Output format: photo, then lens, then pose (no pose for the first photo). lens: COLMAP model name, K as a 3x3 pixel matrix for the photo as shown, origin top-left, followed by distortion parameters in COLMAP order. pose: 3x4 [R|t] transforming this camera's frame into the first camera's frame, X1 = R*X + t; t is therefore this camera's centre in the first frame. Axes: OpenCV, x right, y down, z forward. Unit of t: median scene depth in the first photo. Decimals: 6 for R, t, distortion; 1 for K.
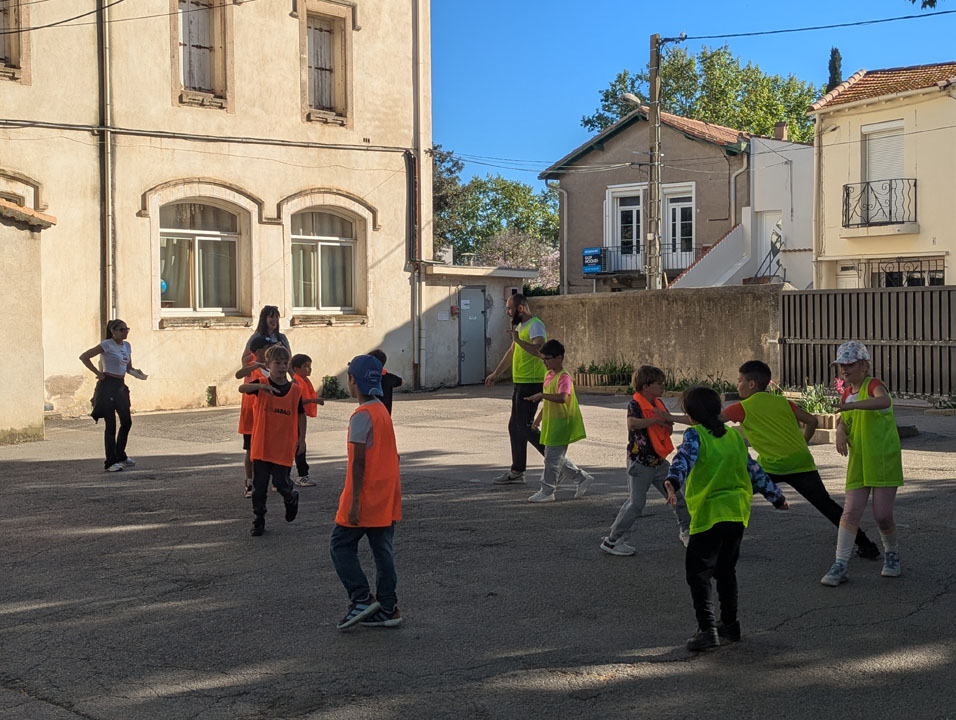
lens RADIAL K [[1263.1, 0, 469.2], [0, 1263.1, 345.6], [0, 0, 1]] dist [0.102983, 0.000000]
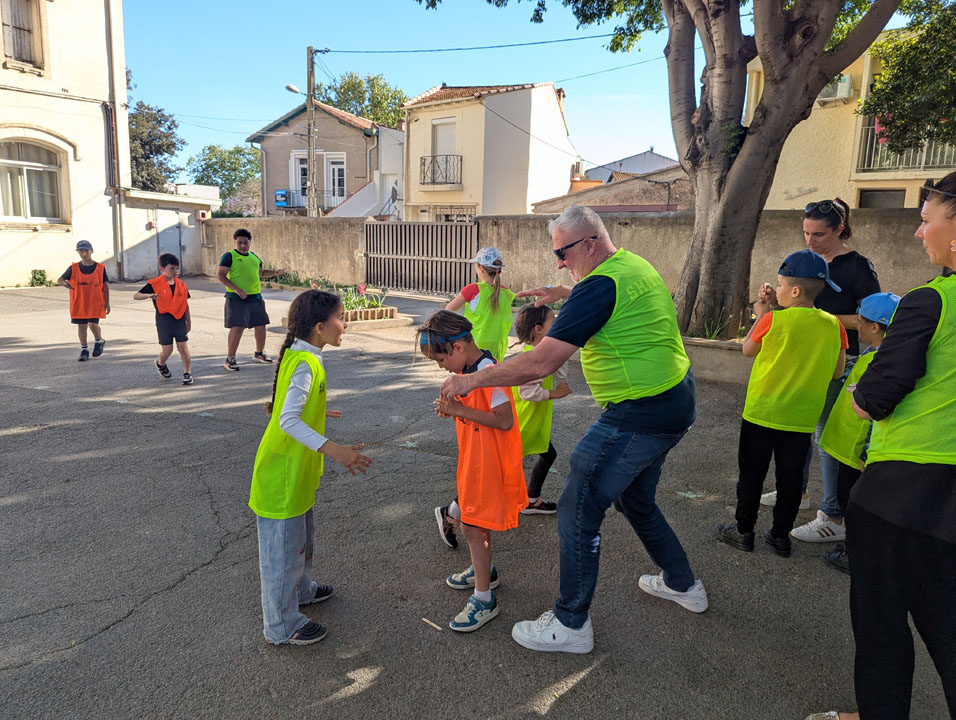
lens RADIAL K [[690.8, 0, 484.9], [0, 690.8, 354.7], [0, 0, 1]] dist [0.070155, -0.058662]
pose [[0.949813, -0.014510, 0.312482, 0.092627], [-0.030017, 0.990086, 0.137214, -0.002760], [-0.311375, -0.139708, 0.939961, 0.122614]]
